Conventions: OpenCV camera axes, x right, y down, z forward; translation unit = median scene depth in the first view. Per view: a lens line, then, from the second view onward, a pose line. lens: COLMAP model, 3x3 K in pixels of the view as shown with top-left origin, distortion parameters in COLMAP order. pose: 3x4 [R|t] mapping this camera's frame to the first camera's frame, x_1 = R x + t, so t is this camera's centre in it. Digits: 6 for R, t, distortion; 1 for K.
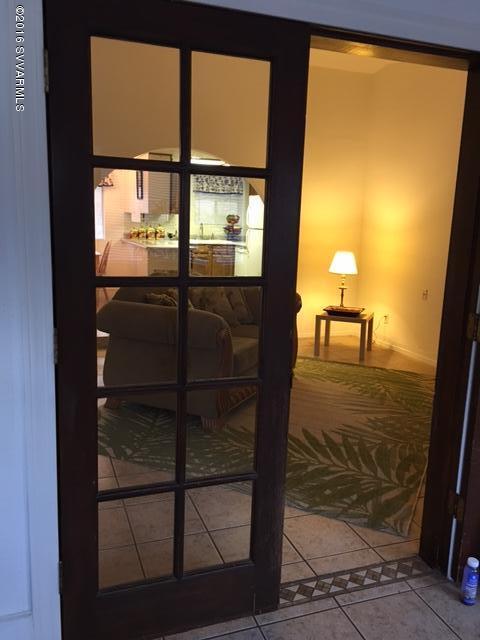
lens RADIAL K [[544.3, 0, 240.0], [0, 544.3, 320.0], [0, 0, 1]] dist [0.069338, -0.102121]
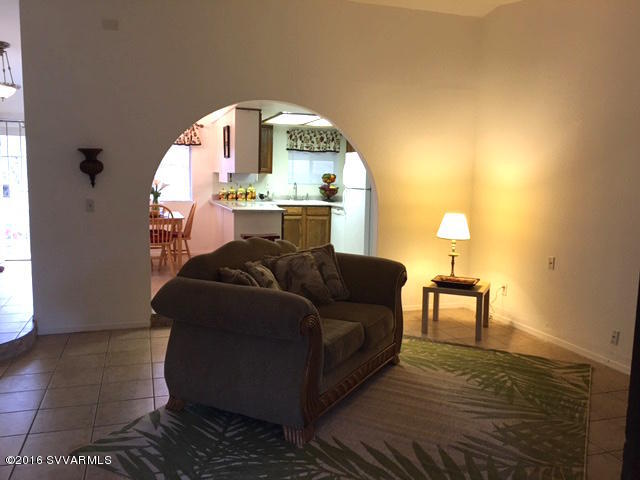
lens RADIAL K [[544.3, 0, 320.0], [0, 544.3, 240.0], [0, 0, 1]] dist [0.069338, -0.102121]
pose [[0.999311, -0.005830, -0.036648, 0.008189], [0.003235, 0.997508, -0.070484, -0.022657], [0.036968, 0.070317, 0.996839, 0.126707]]
